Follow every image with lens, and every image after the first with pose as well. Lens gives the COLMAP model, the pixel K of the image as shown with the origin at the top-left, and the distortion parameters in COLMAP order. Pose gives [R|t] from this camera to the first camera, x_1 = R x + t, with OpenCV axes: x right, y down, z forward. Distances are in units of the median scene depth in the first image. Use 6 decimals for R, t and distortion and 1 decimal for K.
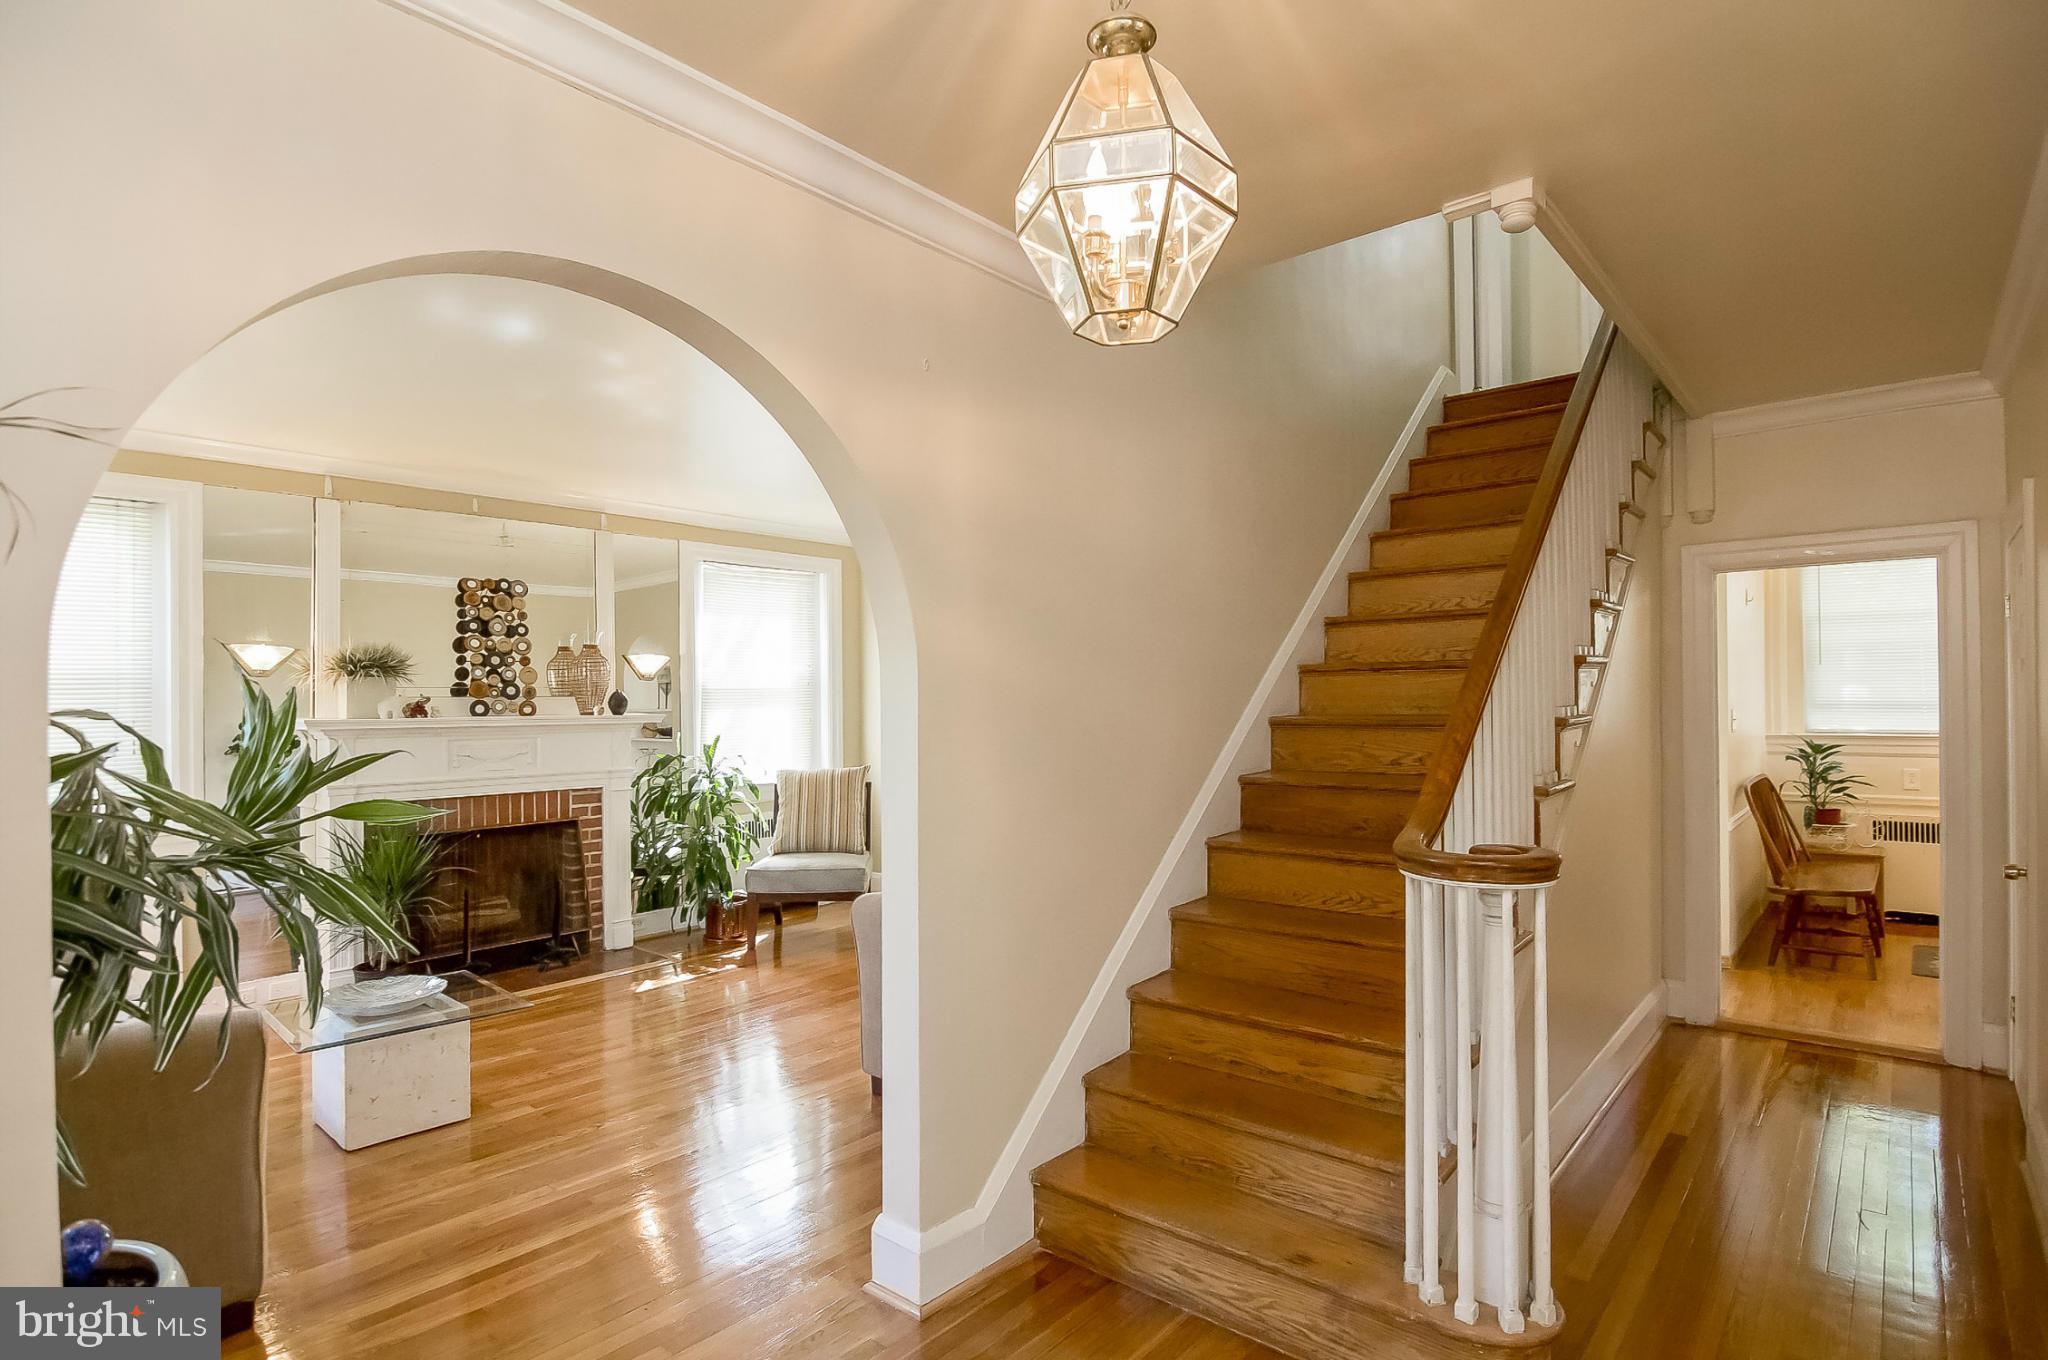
lens RADIAL K [[1053.9, 0, 1013.5], [0, 1053.9, 675.0], [0, 0, 1]] dist [-0.001697, 0.000689]
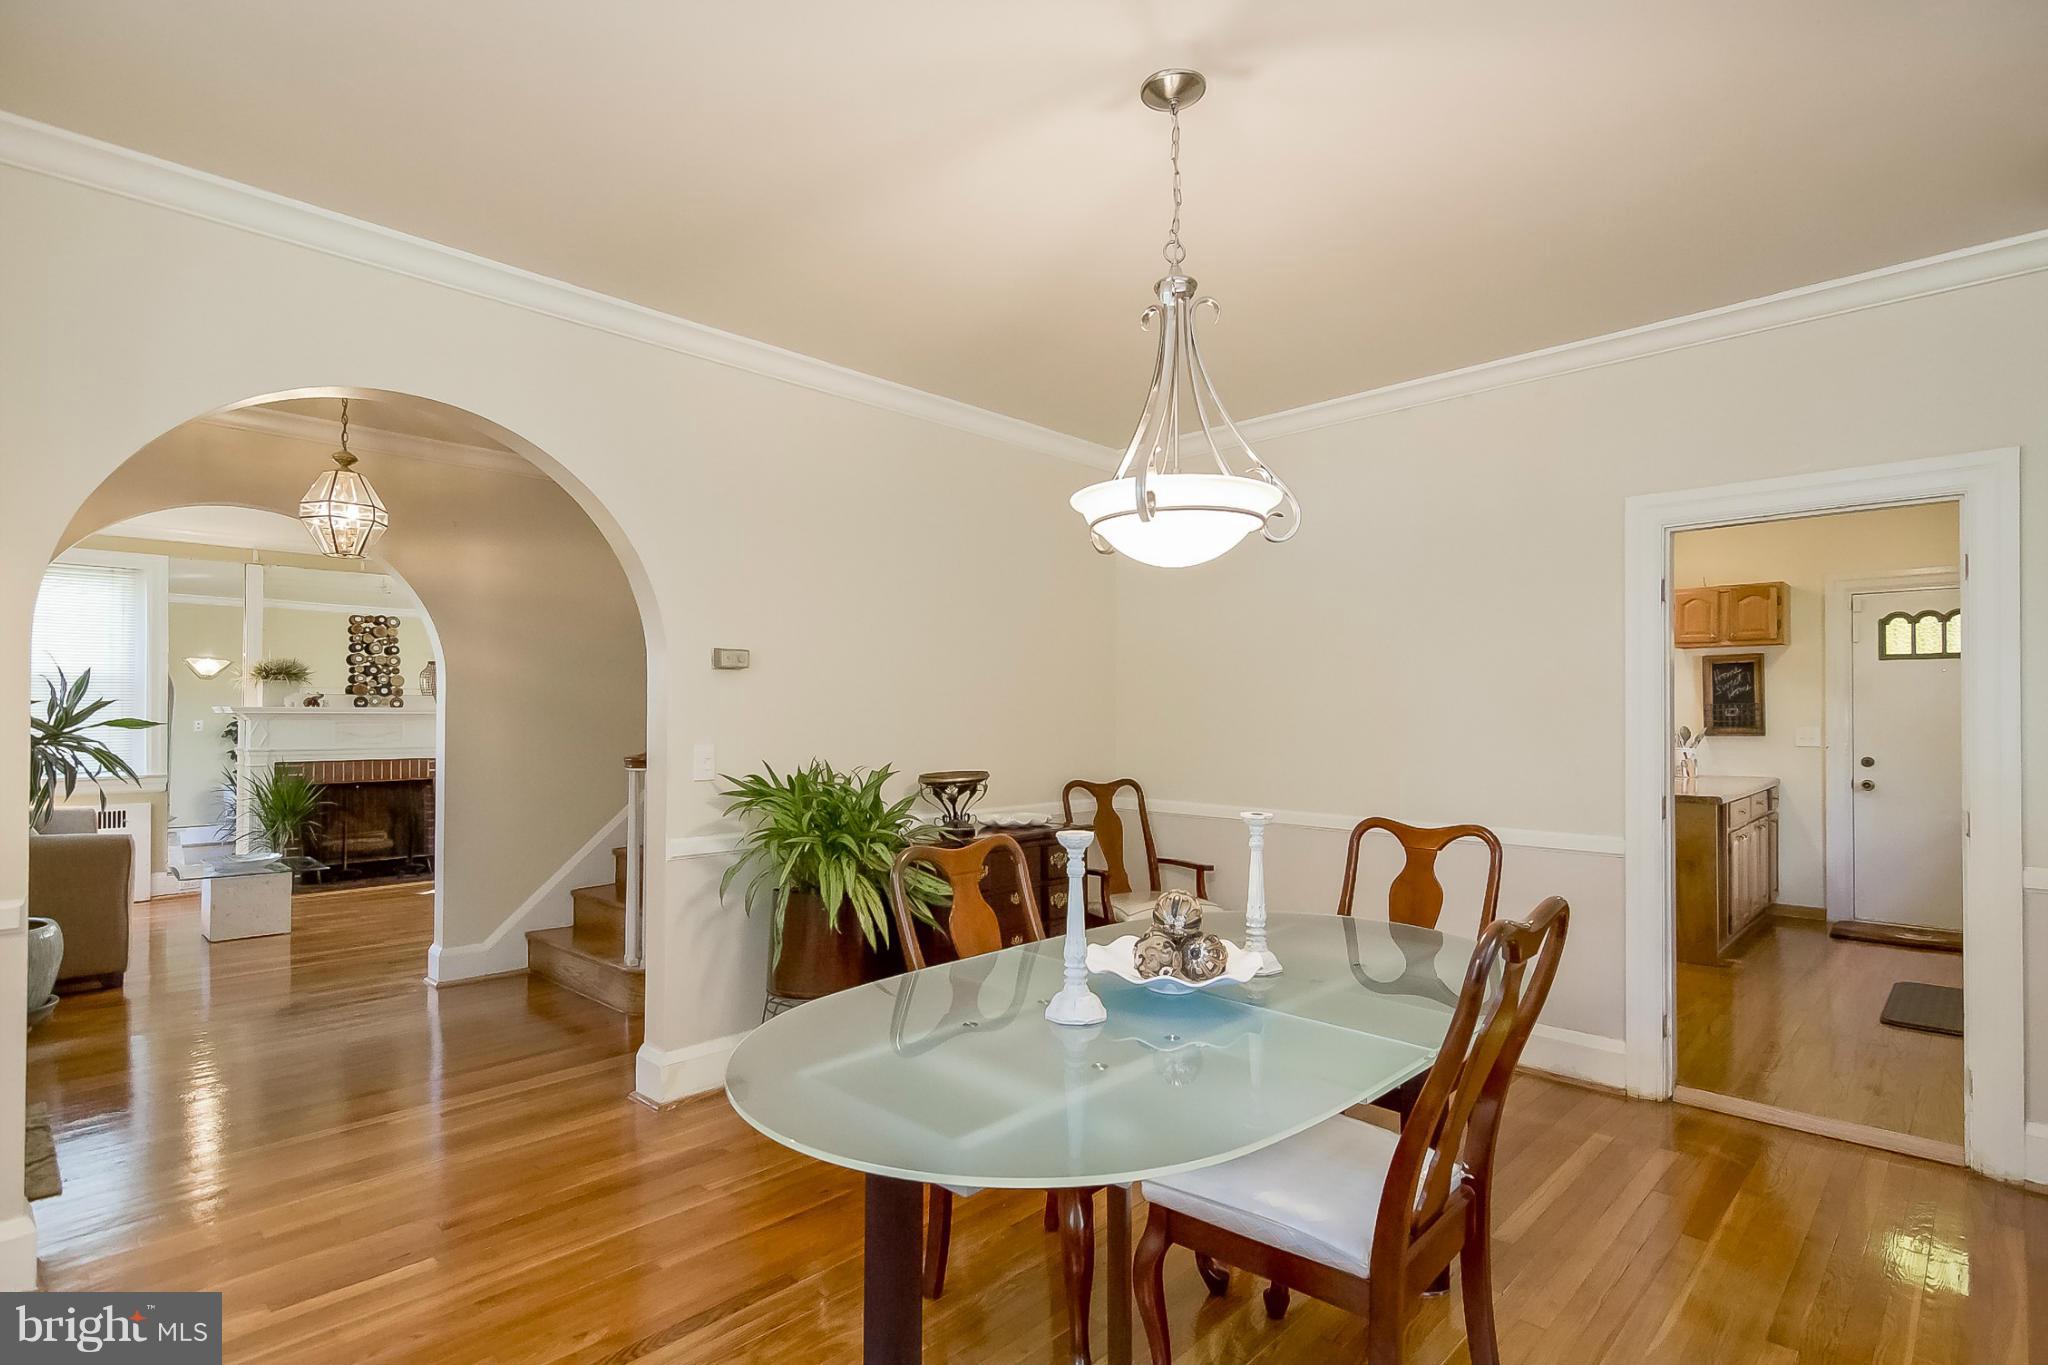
lens RADIAL K [[1053.9, 0, 1041.7], [0, 1053.9, 696.0], [0, 0, 1]] dist [-0.001697, 0.000689]
pose [[0.998997, 0.009483, -0.043767, 0.511679], [-0.009349, 0.999951, 0.003274, 0.008704], [0.043796, -0.002862, 0.999036, -0.441134]]
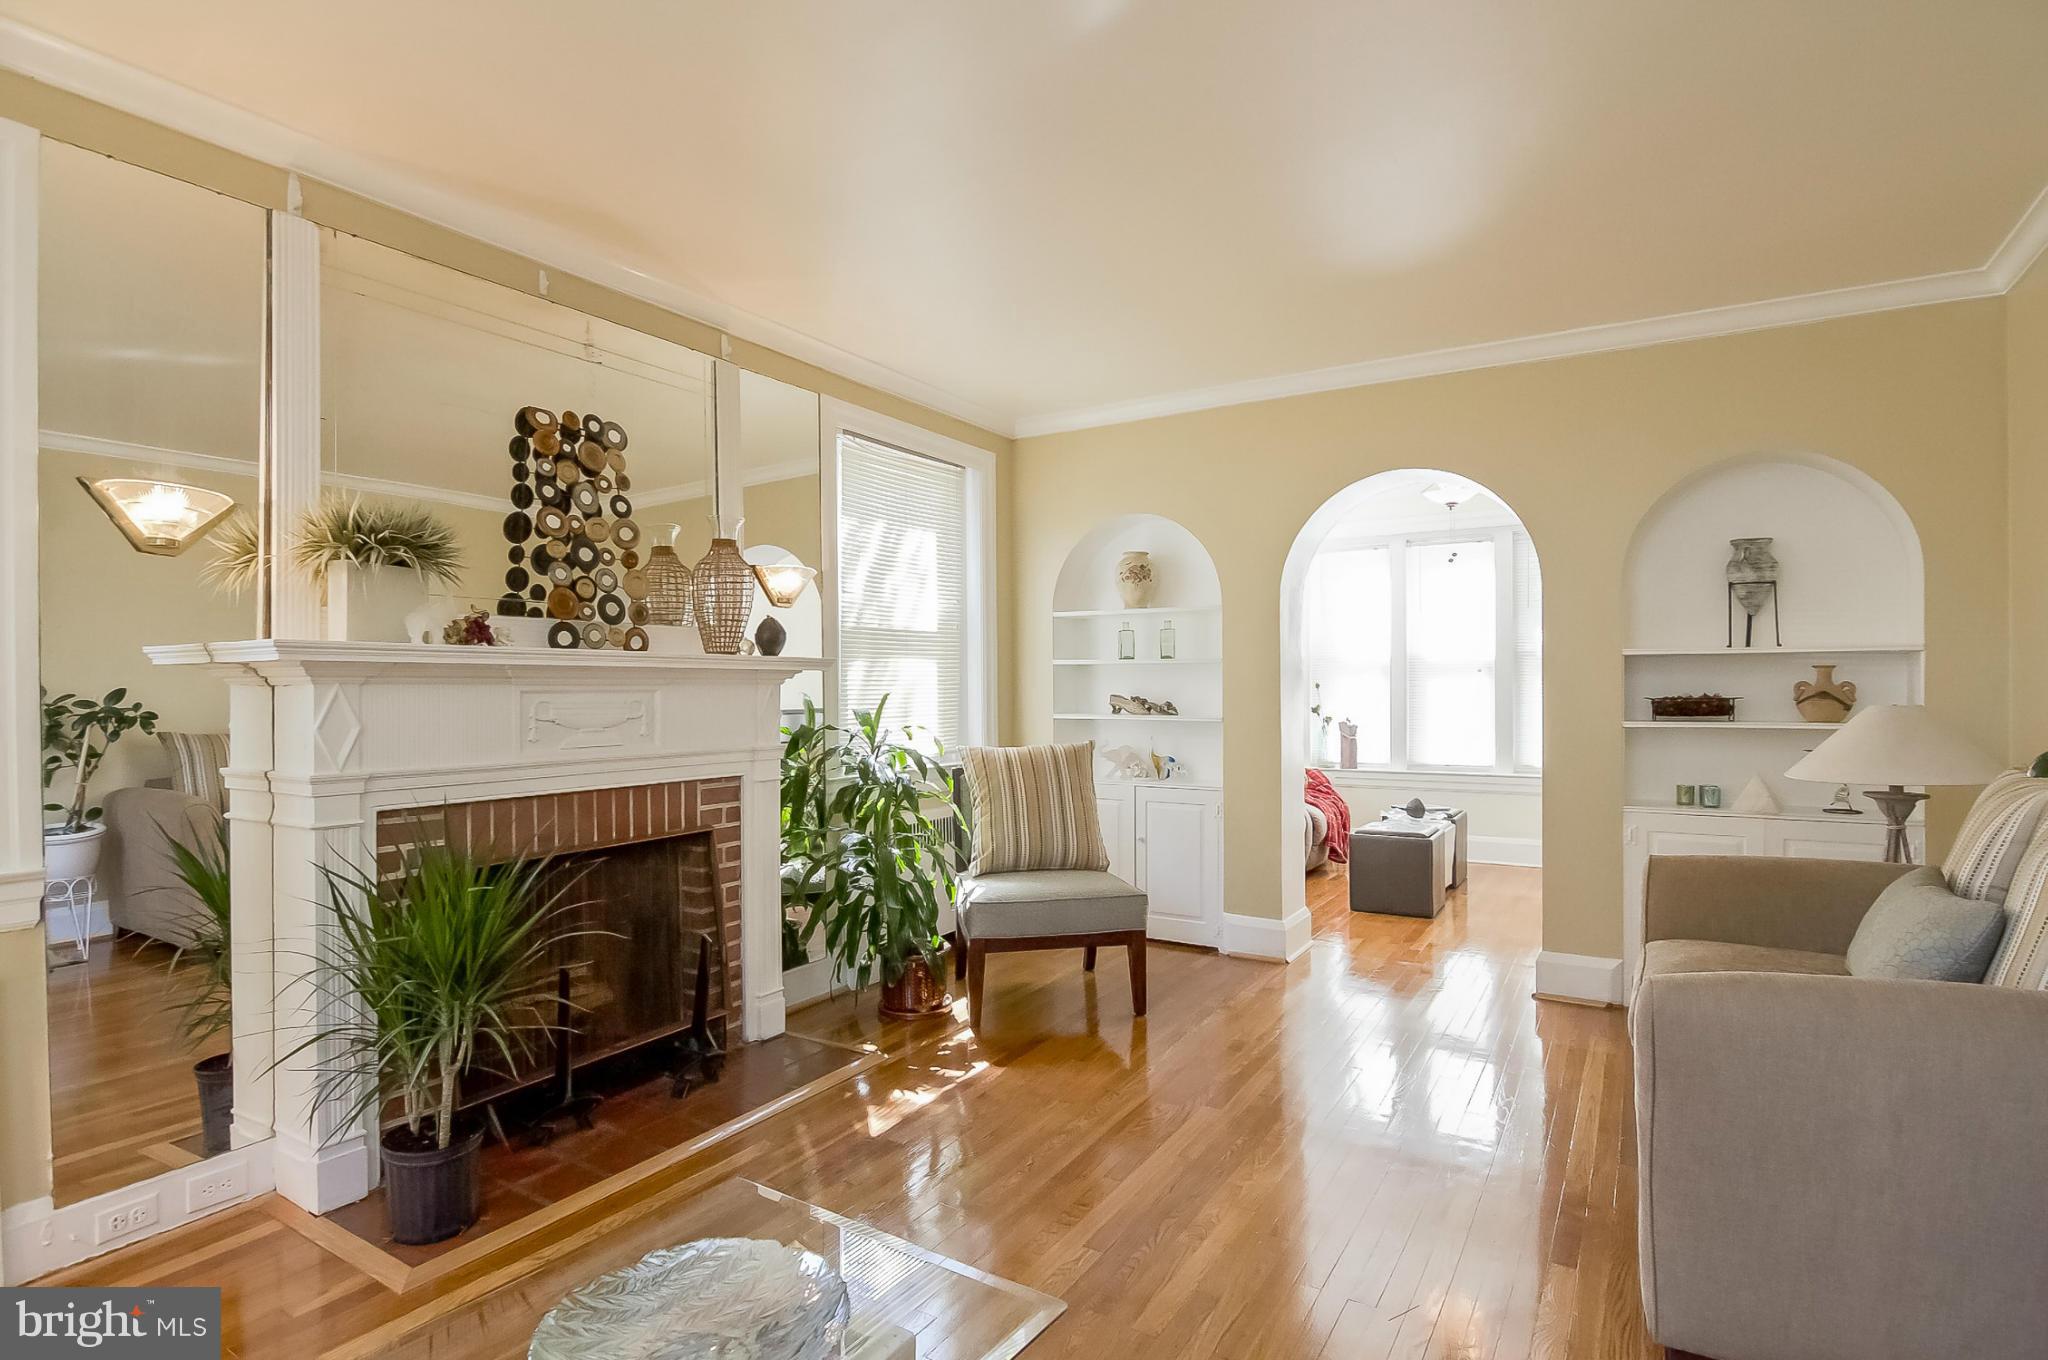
lens RADIAL K [[1053.9, 0, 1019.2], [0, 1053.9, 667.4], [0, 0, 1]] dist [-0.001697, 0.000689]
pose [[0.988768, 0.004594, 0.149389, -0.341495], [-0.005453, 0.999971, 0.005340, 0.042541], [-0.149360, -0.006095, 0.988764, 0.397177]]
